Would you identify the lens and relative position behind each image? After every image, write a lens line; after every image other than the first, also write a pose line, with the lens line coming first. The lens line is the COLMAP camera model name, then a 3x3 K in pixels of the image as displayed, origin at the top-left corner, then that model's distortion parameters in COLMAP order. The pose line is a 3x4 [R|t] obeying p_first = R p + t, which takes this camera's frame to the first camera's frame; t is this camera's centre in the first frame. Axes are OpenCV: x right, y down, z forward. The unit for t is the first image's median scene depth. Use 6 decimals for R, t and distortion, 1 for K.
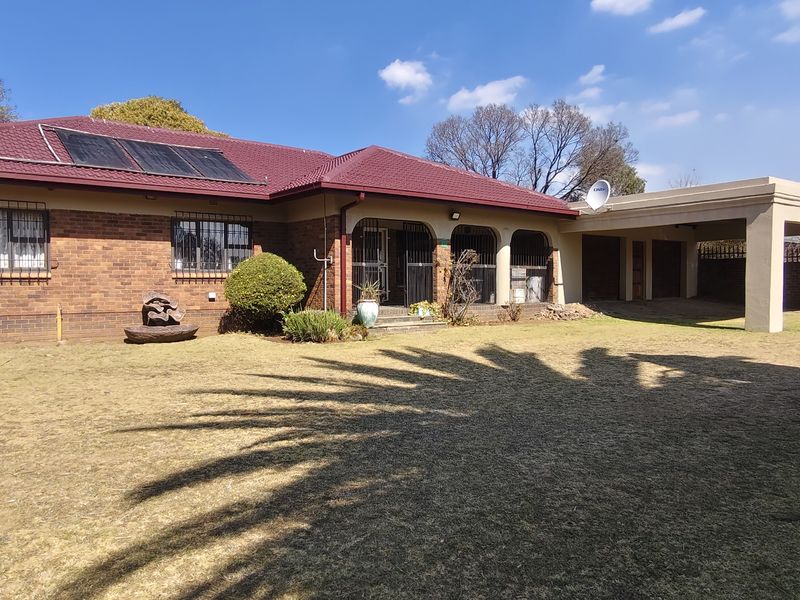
lens RADIAL K [[638.8, 0, 396.1], [0, 638.8, 303.9], [0, 0, 1]] dist [-0.068225, 0.152533]
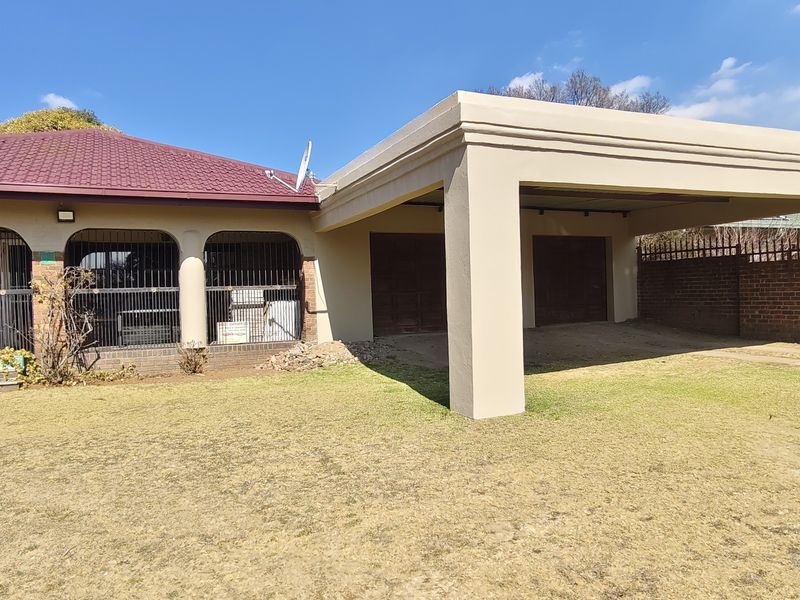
lens RADIAL K [[638.8, 0, 396.1], [0, 638.8, 303.9], [0, 0, 1]] dist [-0.068225, 0.152533]
pose [[0.969073, -0.030667, -0.244859, 0.602978], [0.023355, 0.999192, -0.032713, -0.018865], [0.245665, 0.025983, 0.969007, 0.471334]]
